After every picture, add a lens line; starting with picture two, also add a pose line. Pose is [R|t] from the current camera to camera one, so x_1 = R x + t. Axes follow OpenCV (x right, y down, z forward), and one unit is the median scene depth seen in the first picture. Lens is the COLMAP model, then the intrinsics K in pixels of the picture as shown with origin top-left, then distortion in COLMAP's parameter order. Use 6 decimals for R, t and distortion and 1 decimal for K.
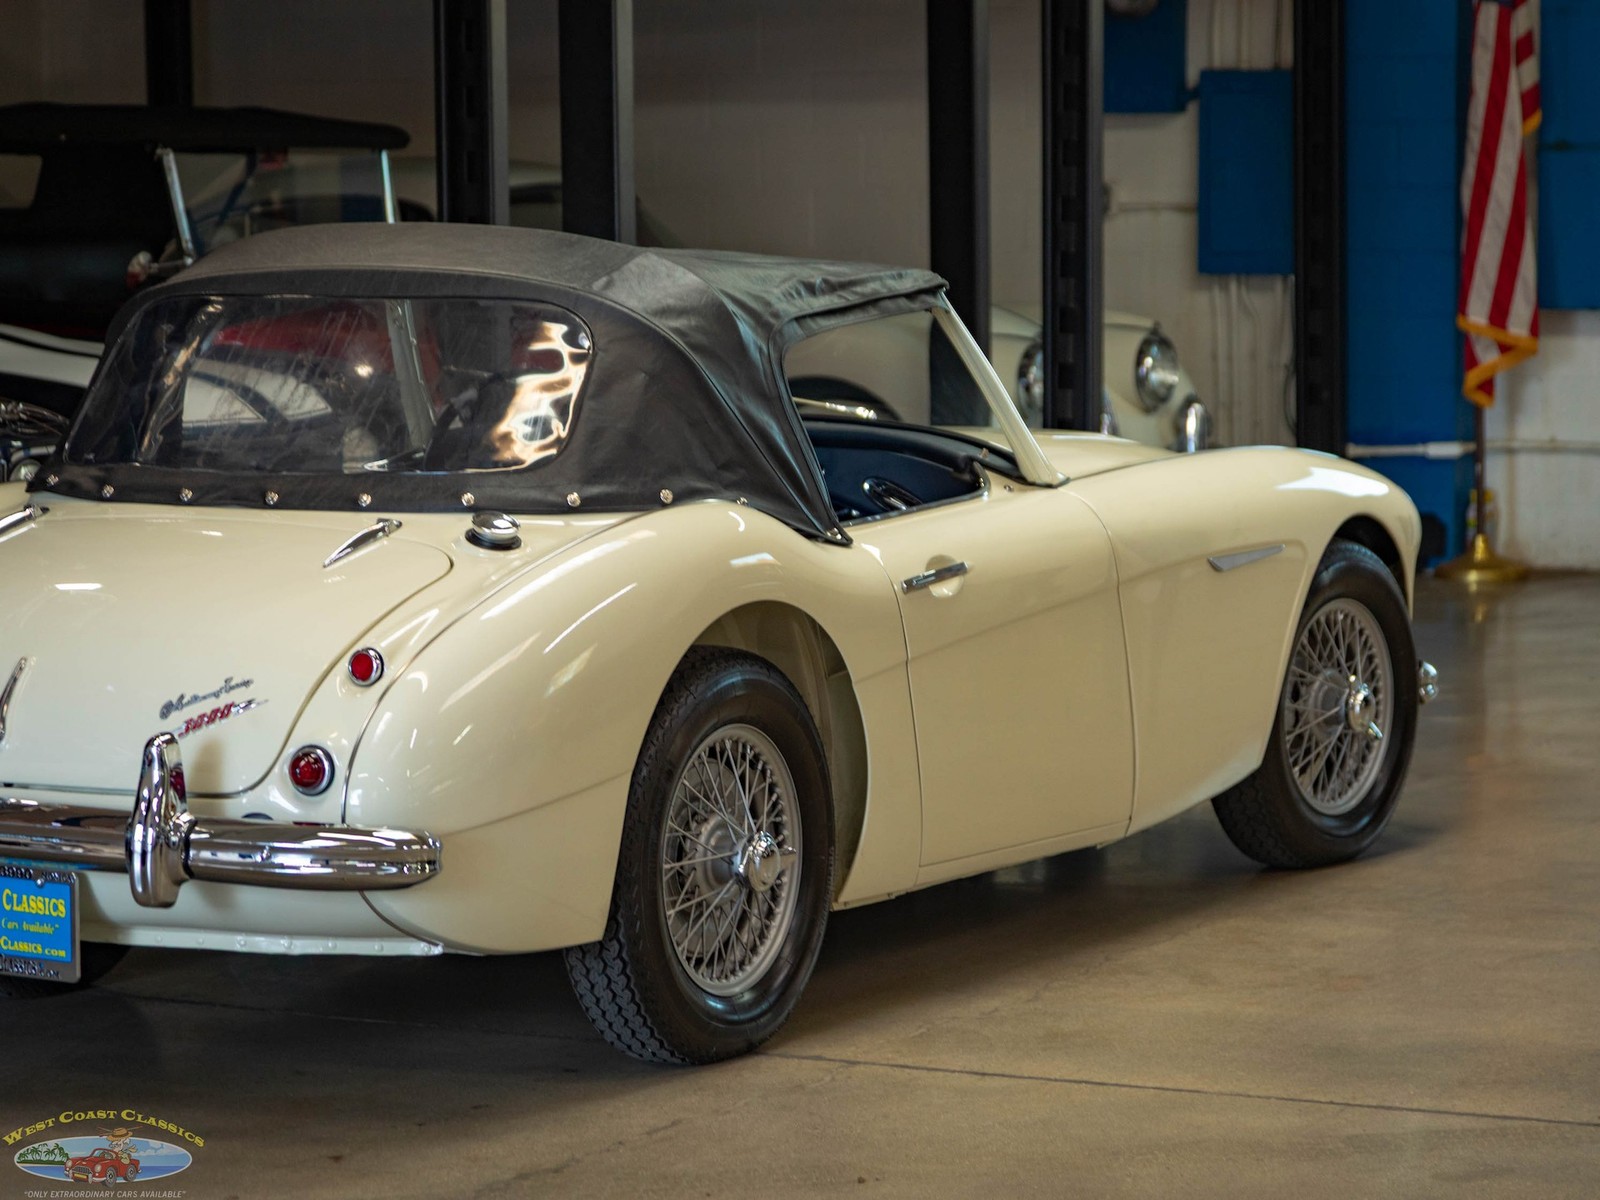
lens RADIAL K [[4005.1, 0, 800.0], [0, 4005.1, 600.0], [0, 0, 1]] dist [0.036074, -0.120538]
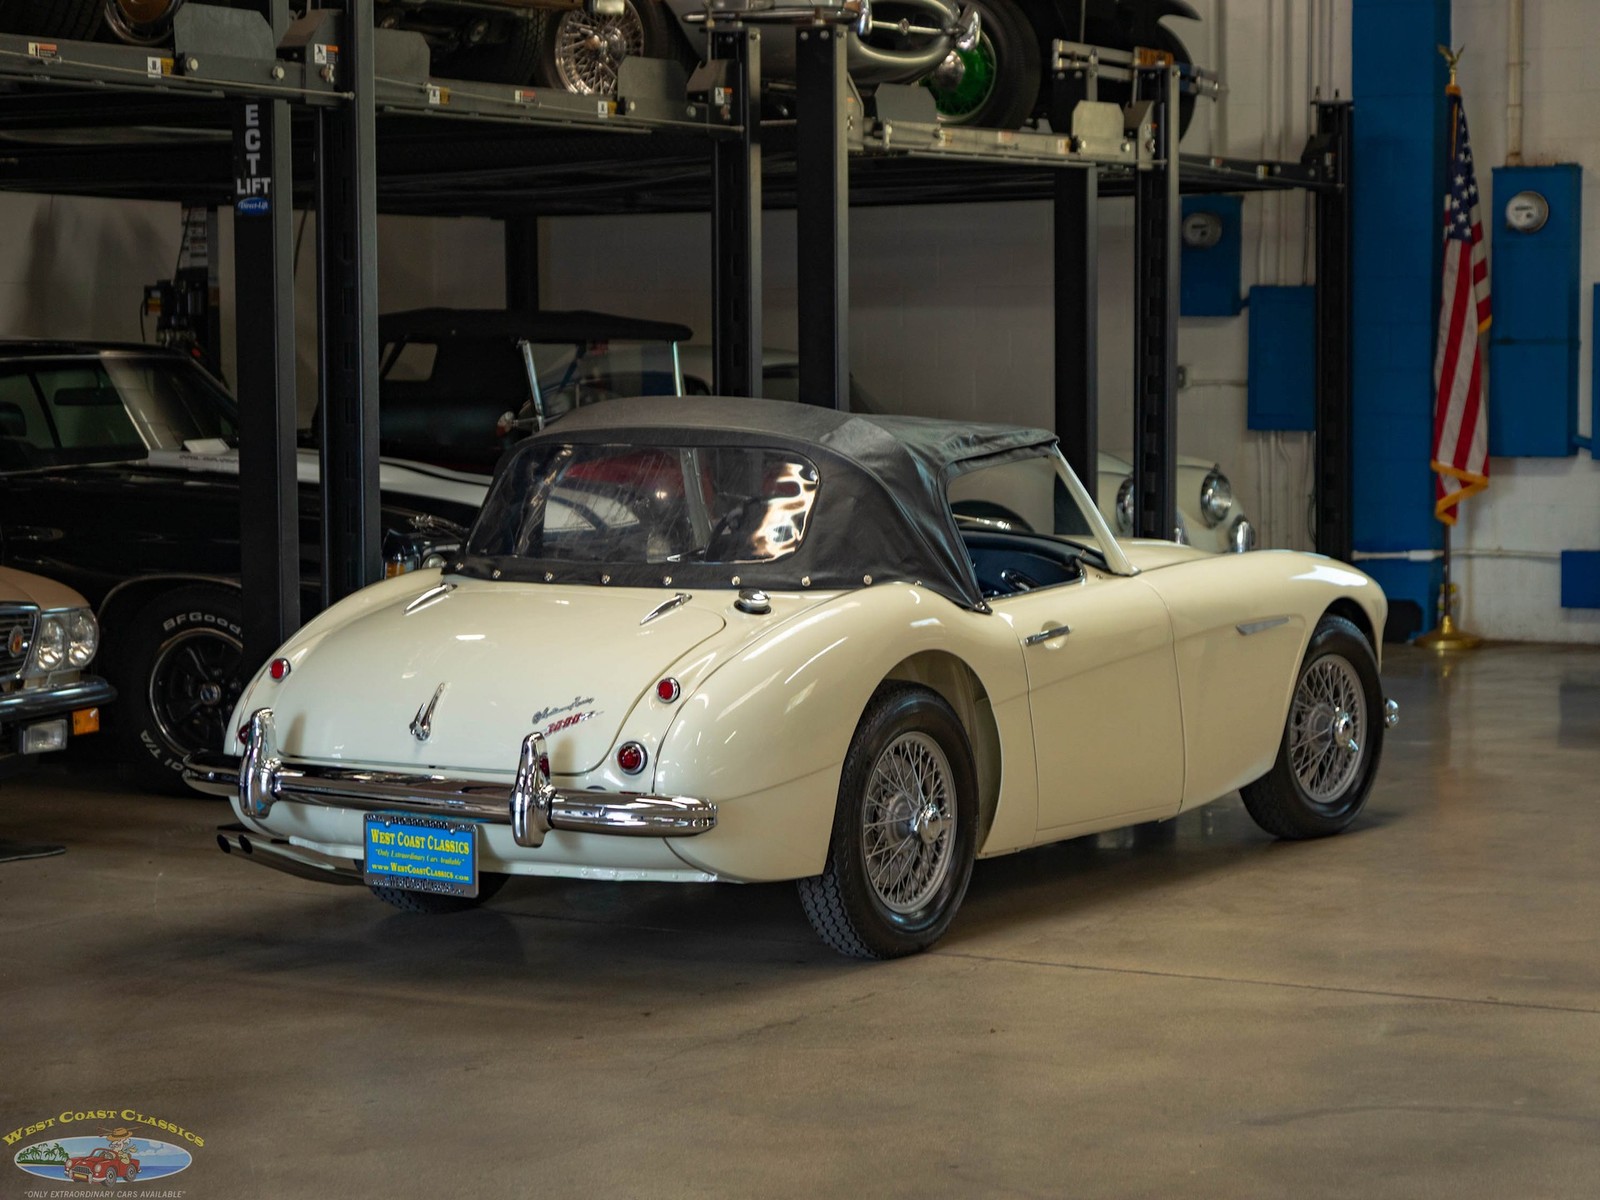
lens RADIAL K [[4005.1, 0, 800.0], [0, 4005.1, 600.0], [0, 0, 1]] dist [0.036074, -0.120538]
pose [[0.998505, 0.006858, -0.054231, 0.022295], [-0.008588, 0.999459, -0.031746, 0.029067], [0.053984, 0.032165, 0.998024, -0.489659]]
